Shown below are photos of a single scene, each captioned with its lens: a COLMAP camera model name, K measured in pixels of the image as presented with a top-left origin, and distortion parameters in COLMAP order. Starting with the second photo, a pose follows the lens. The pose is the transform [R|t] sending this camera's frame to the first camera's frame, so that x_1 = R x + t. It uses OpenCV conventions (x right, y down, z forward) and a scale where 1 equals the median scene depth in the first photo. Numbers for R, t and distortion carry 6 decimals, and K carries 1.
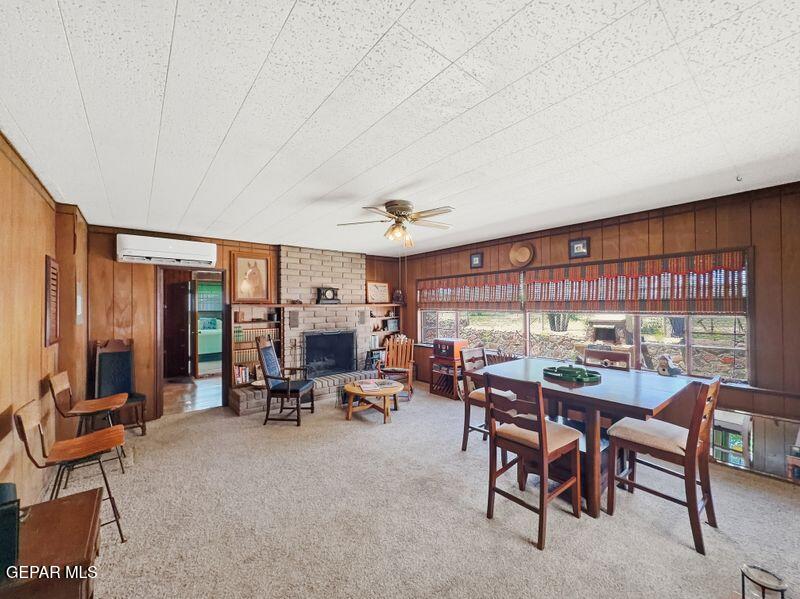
lens RADIAL K [[330.4, 0, 392.3], [0, 330.4, 304.9], [0, 0, 1]] dist [0.001774, 0.001299]
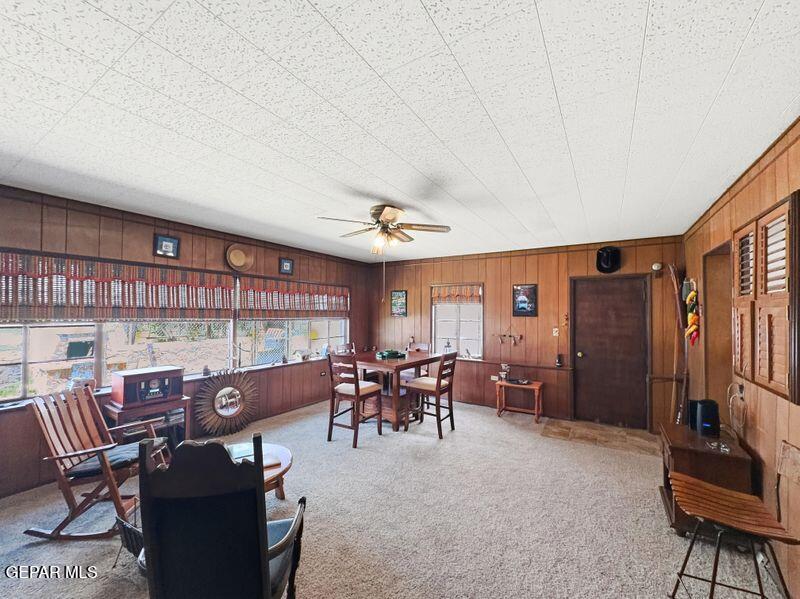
lens RADIAL K [[330.4, 0, 410.5], [0, 330.4, 309.9], [0, 0, 1]] dist [0.001774, 0.001299]
pose [[-0.364781, 0.012700, 0.931007, -0.548644], [-0.008545, 0.999819, -0.016987, 0.002626], [-0.931054, -0.014152, -0.364607, 0.777831]]
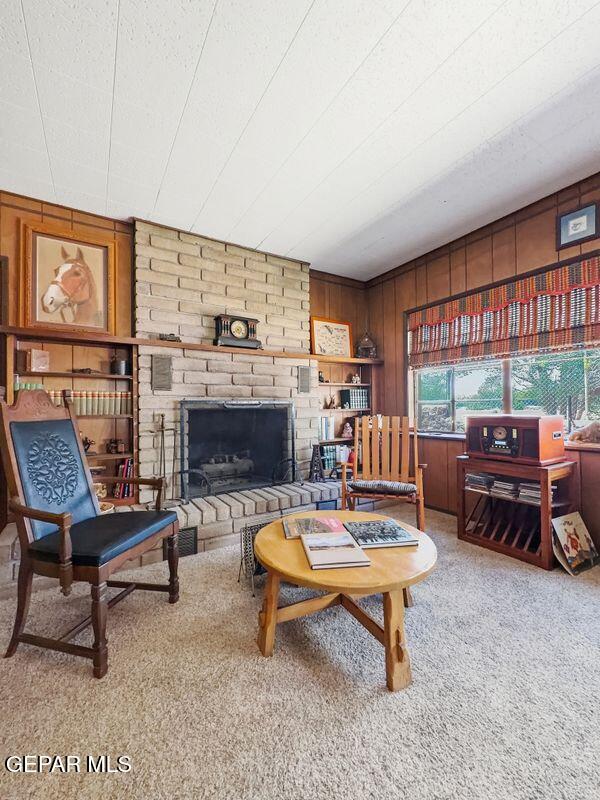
lens RADIAL K [[330.4, 0, 297.5], [0, 330.4, 405.7], [0, 0, 1]] dist [0.001774, 0.001299]
pose [[0.995071, -0.001024, -0.099161, -0.056305], [0.000540, 0.999988, -0.004900, 0.093136], [0.099165, 0.004822, 0.995059, 0.549322]]
